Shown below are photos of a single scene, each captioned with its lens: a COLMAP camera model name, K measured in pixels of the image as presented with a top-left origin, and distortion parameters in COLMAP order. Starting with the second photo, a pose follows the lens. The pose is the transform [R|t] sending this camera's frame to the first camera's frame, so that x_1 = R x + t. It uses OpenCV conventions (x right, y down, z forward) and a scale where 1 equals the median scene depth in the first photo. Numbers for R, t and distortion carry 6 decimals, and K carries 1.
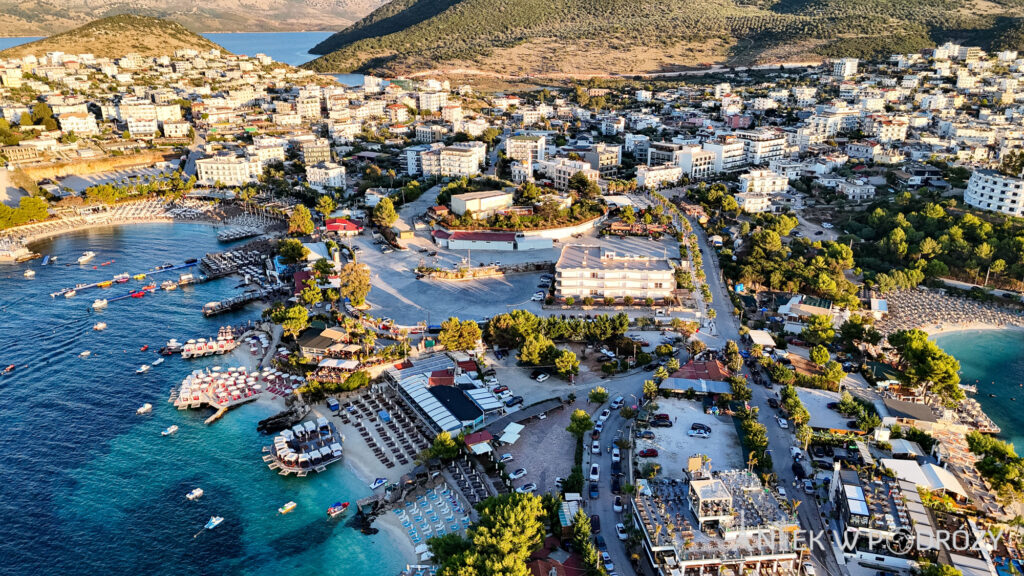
lens RADIAL K [[745.9, 0, 512.0], [0, 745.9, 288.0], [0, 0, 1]] dist [0.082399, -0.087150]
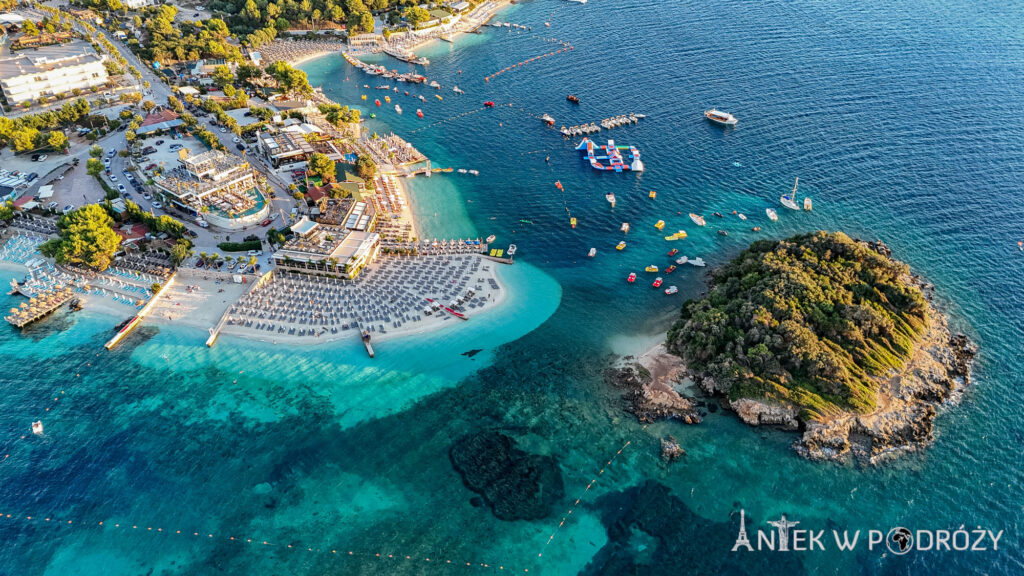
lens RADIAL K [[745.9, 0, 512.0], [0, 745.9, 288.0], [0, 0, 1]] dist [0.082399, -0.087150]
pose [[0.702375, -0.400254, 0.588614, -0.410252], [0.242489, 0.912012, 0.330807, 0.137380], [-0.669230, -0.089618, 0.737631, -0.897074]]
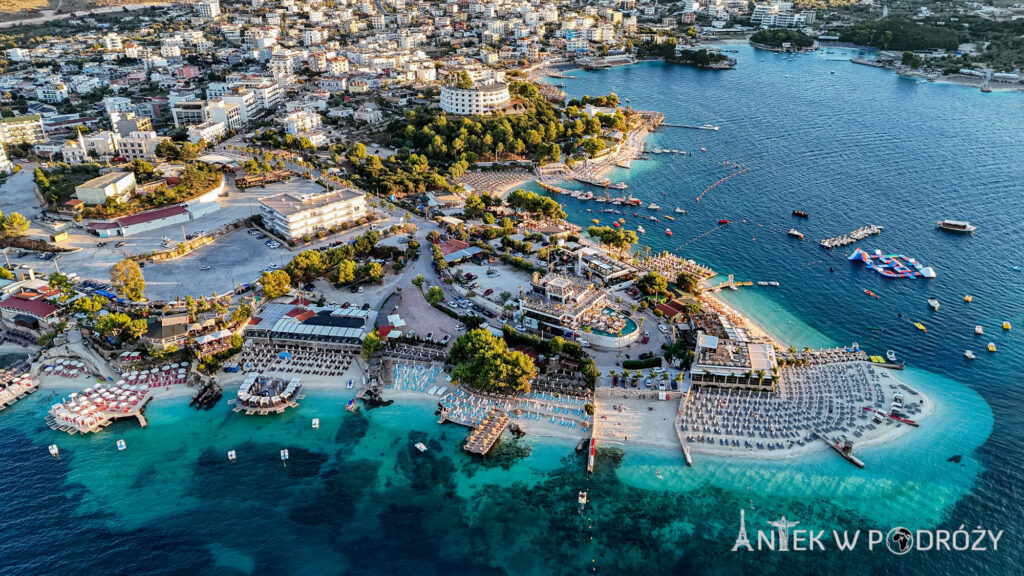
lens RADIAL K [[745.9, 0, 512.0], [0, 745.9, 288.0], [0, 0, 1]] dist [0.082399, -0.087150]
pose [[0.639068, -0.326295, 0.696508, -1.127970], [0.265930, 0.943444, 0.197978, -0.115139], [-0.721716, 0.058701, 0.689696, -0.179447]]
